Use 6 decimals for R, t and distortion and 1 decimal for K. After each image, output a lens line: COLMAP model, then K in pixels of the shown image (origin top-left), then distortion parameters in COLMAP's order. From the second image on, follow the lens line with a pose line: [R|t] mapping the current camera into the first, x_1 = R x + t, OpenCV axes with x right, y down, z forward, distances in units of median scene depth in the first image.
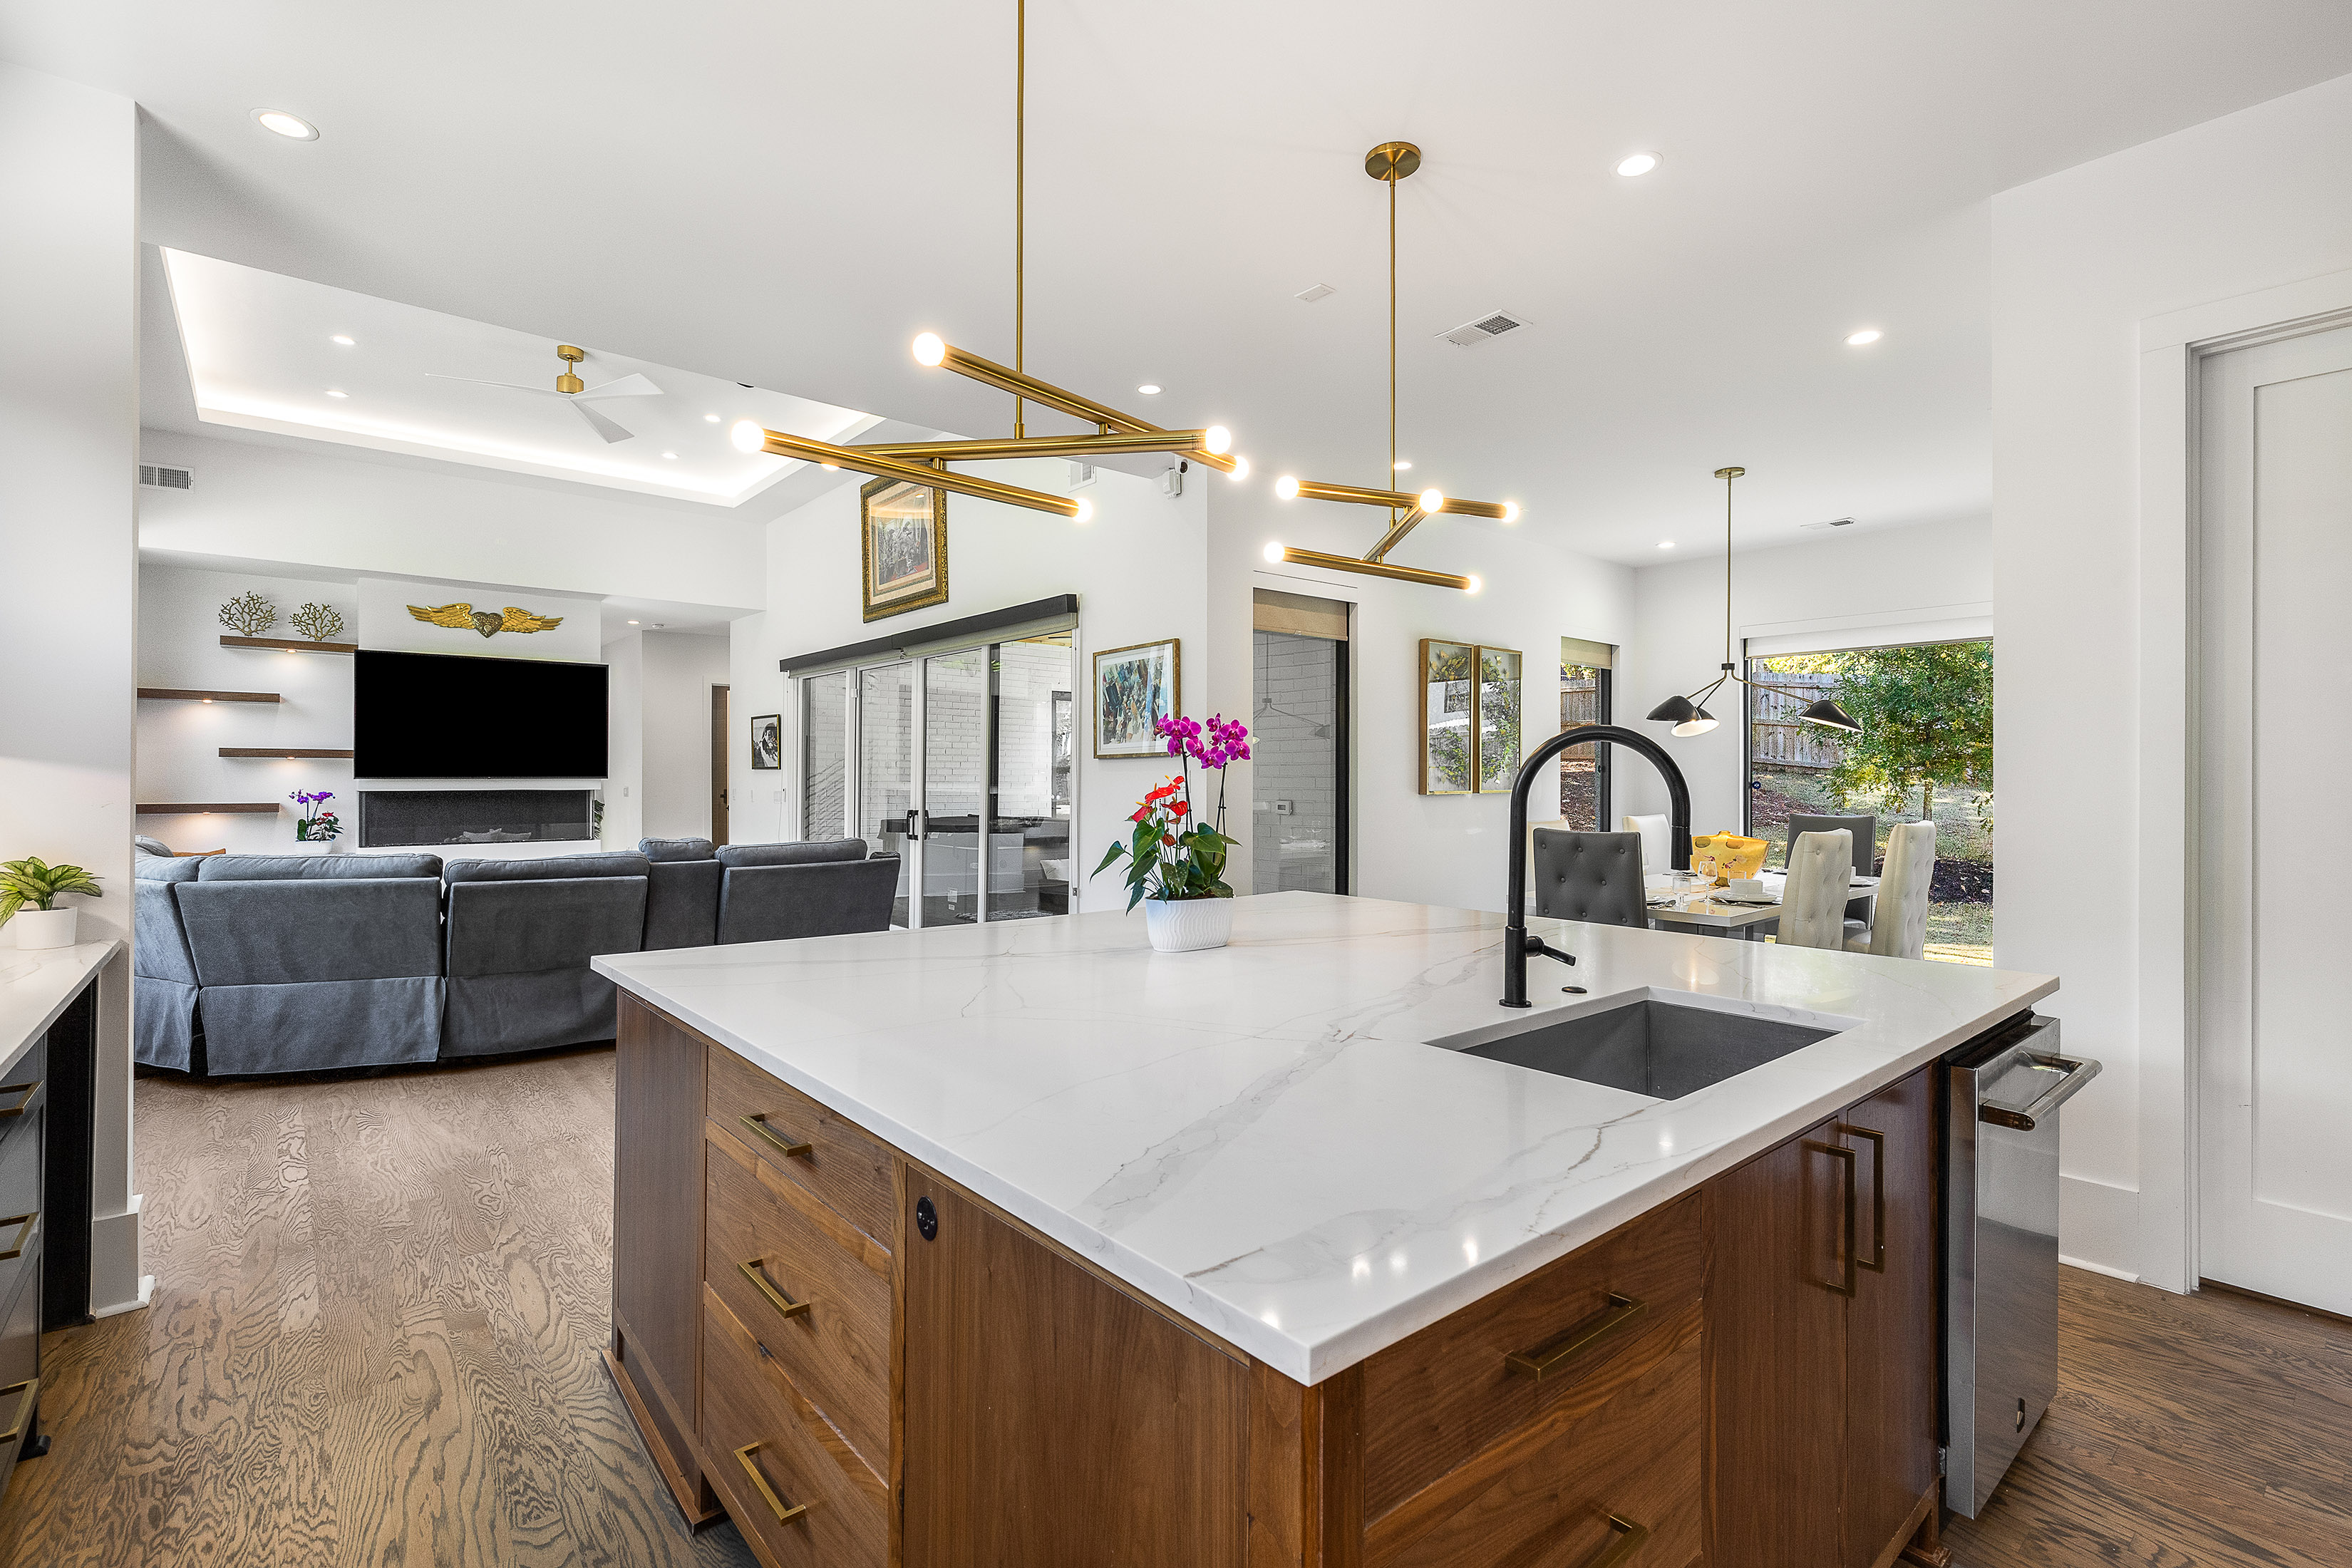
lens RADIAL K [[1064.3, 0, 1187.8], [0, 1064.3, 779.0], [0, 0, 1]] dist [0.006852, -0.000286]
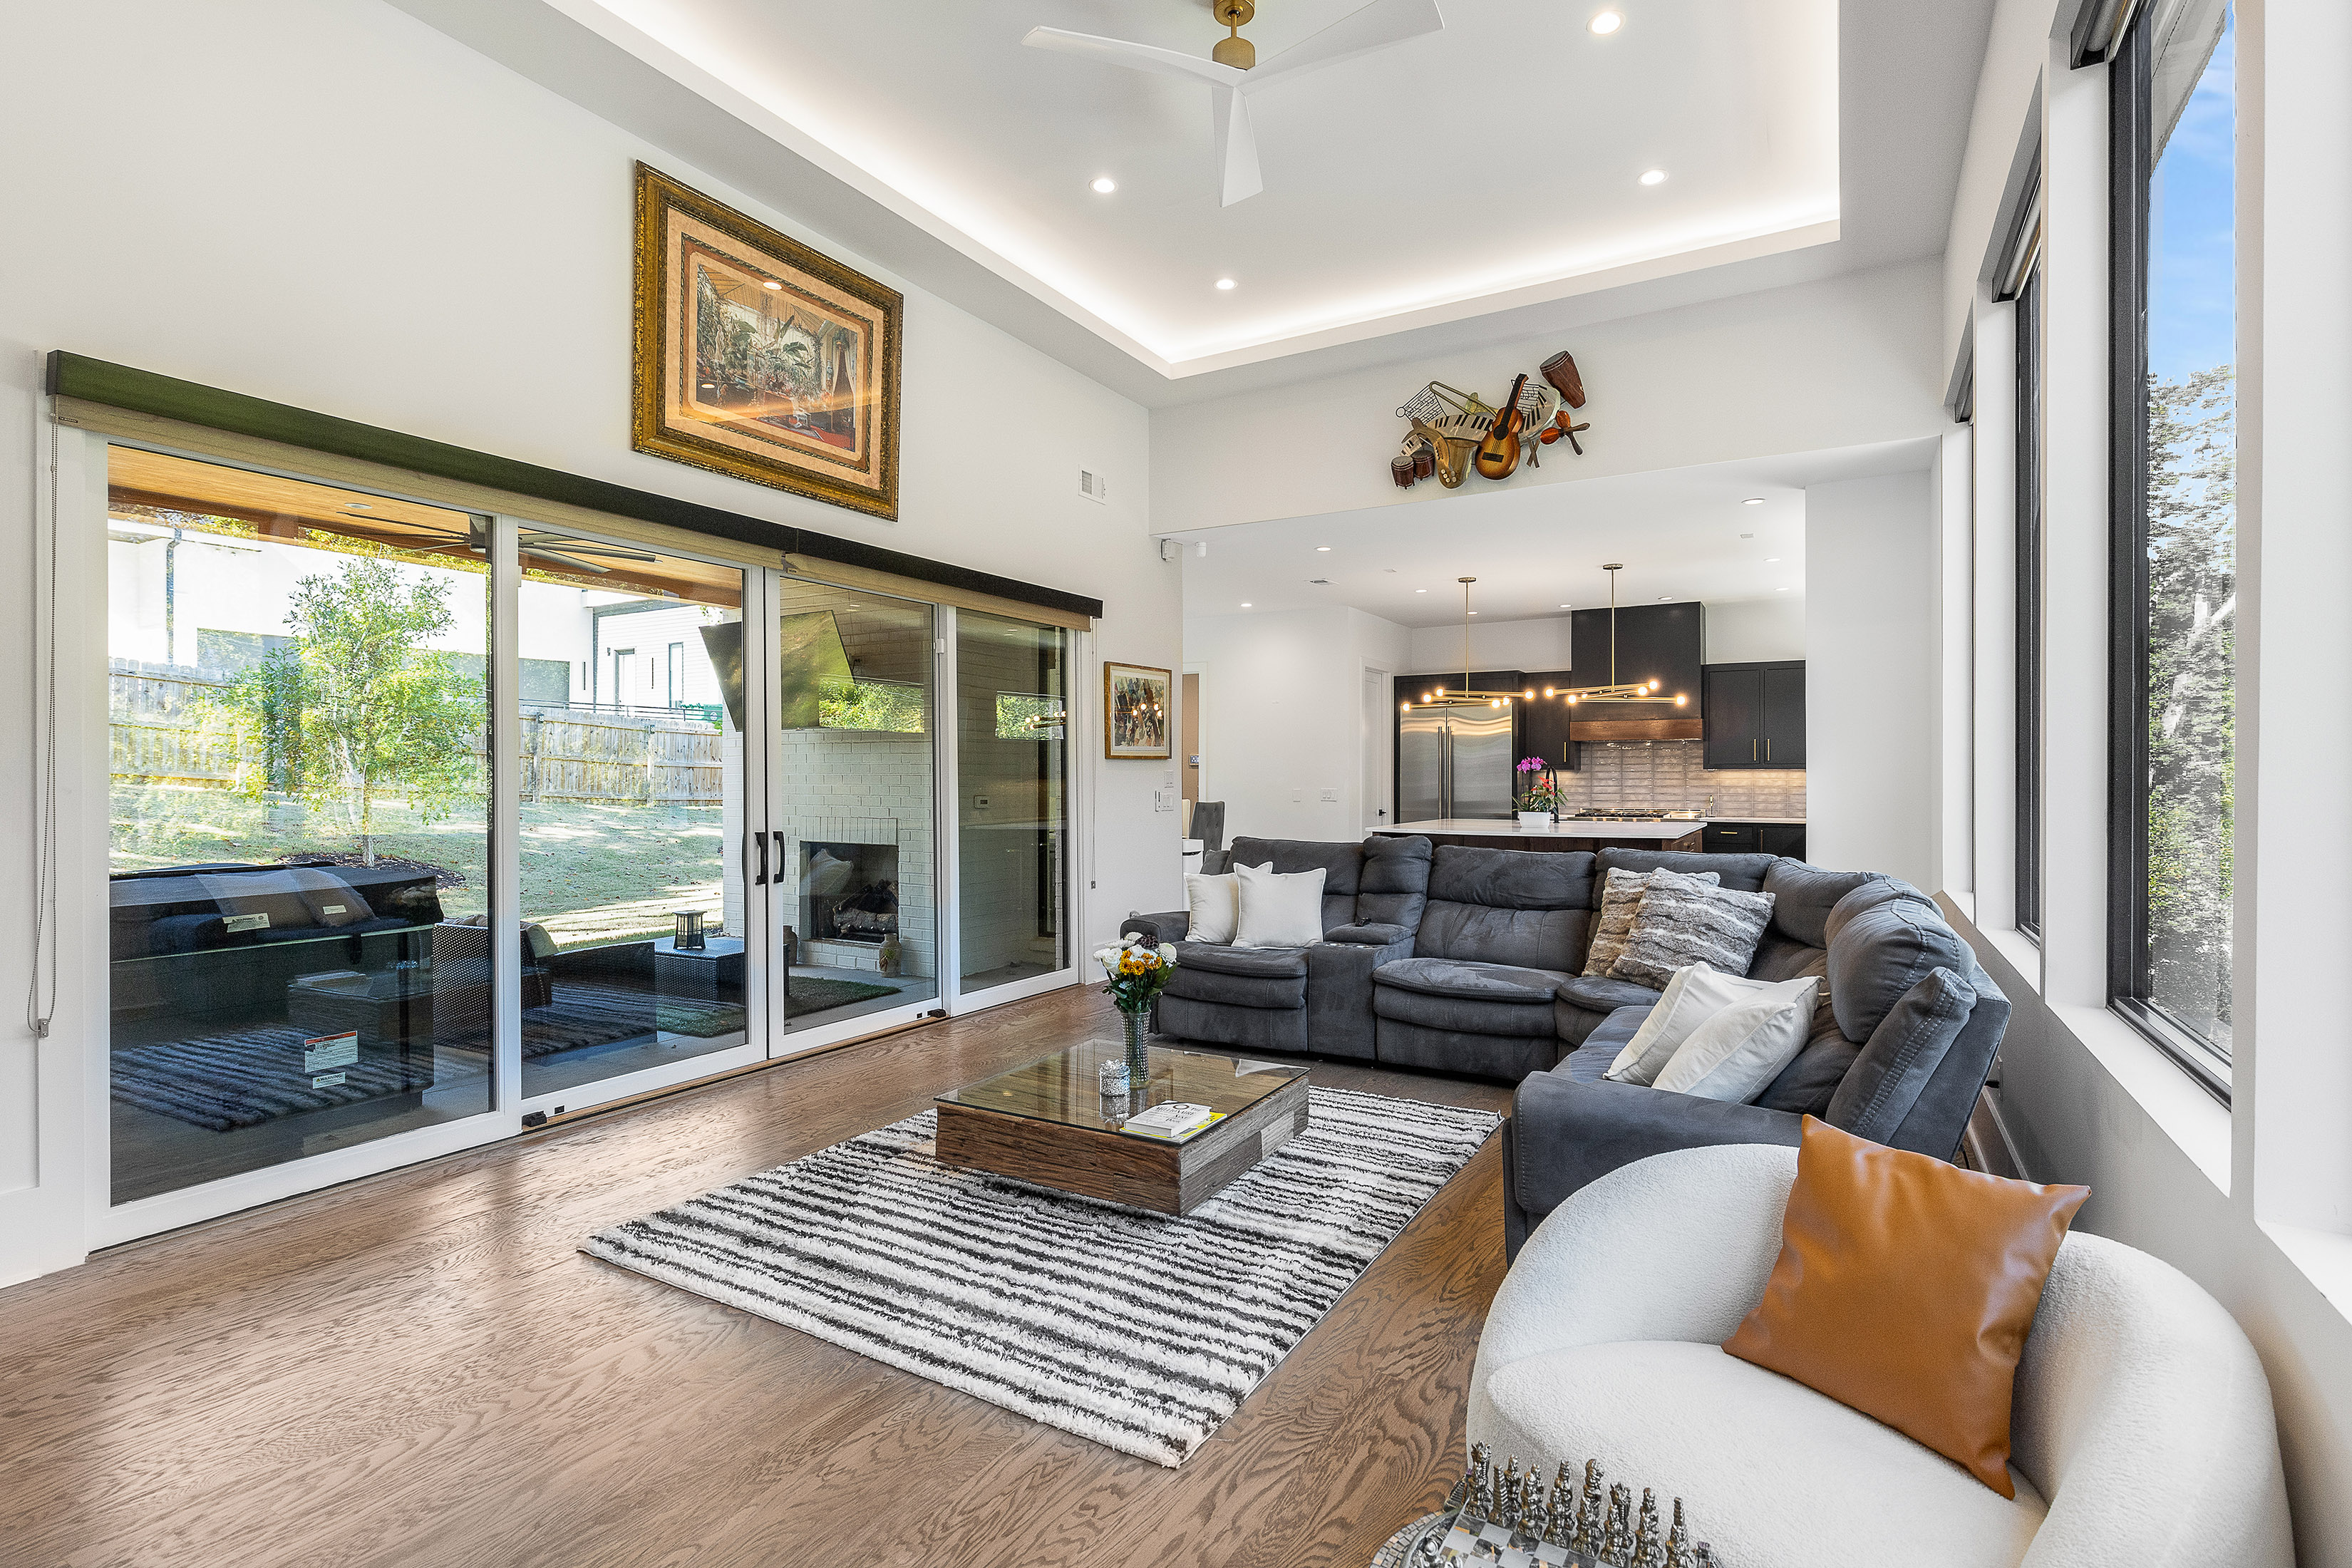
lens RADIAL K [[1138.9, 0, 1187.4], [0, 1138.9, 773.3], [0, 0, 1]] dist [0.000100, -0.001333]
pose [[-0.340868, 0.001644, 0.940110, -0.860027], [0.000305, 0.999999, -0.001638, -0.001401], [-0.940111, -0.000271, -0.340868, 0.937254]]
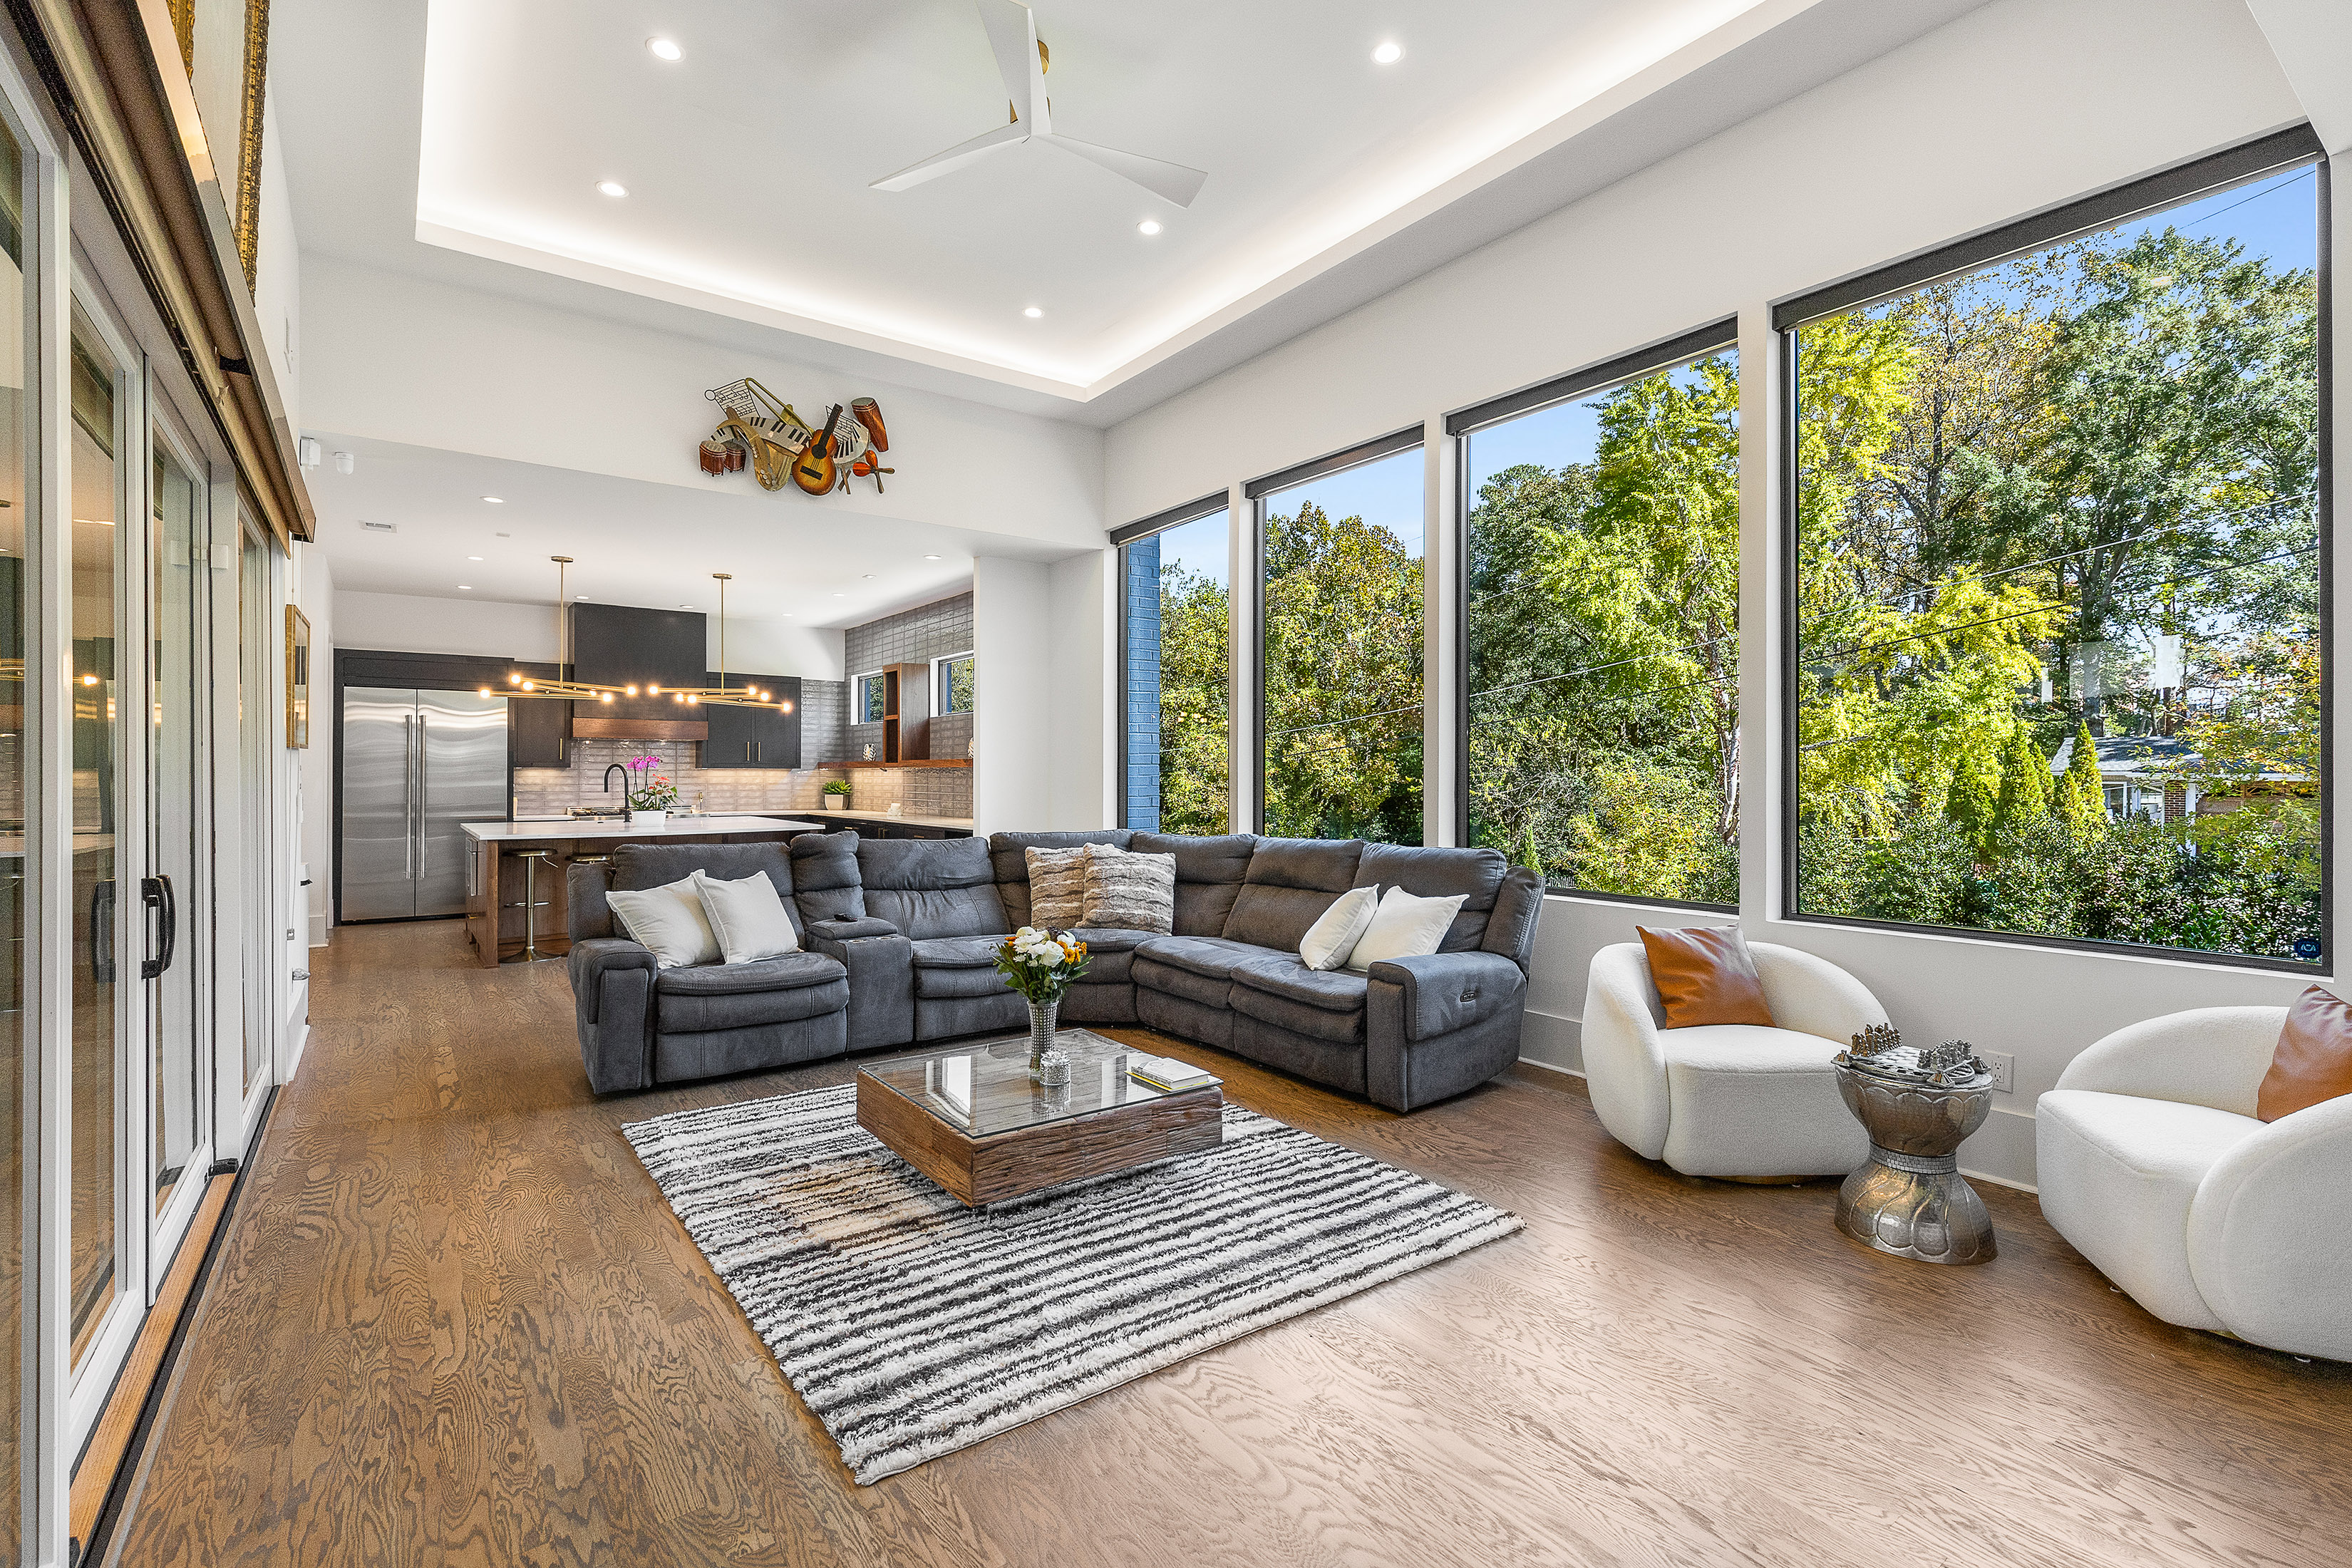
lens RADIAL K [[1064.3, 0, 1204.4], [0, 1064.3, 769.8], [0, 0, 1]] dist [0.006852, -0.000286]
pose [[-0.998729, -0.001768, 0.050373, -0.541149], [-0.001987, 0.999989, -0.004296, -0.001348], [-0.050365, -0.004390, -0.998721, 1.214098]]
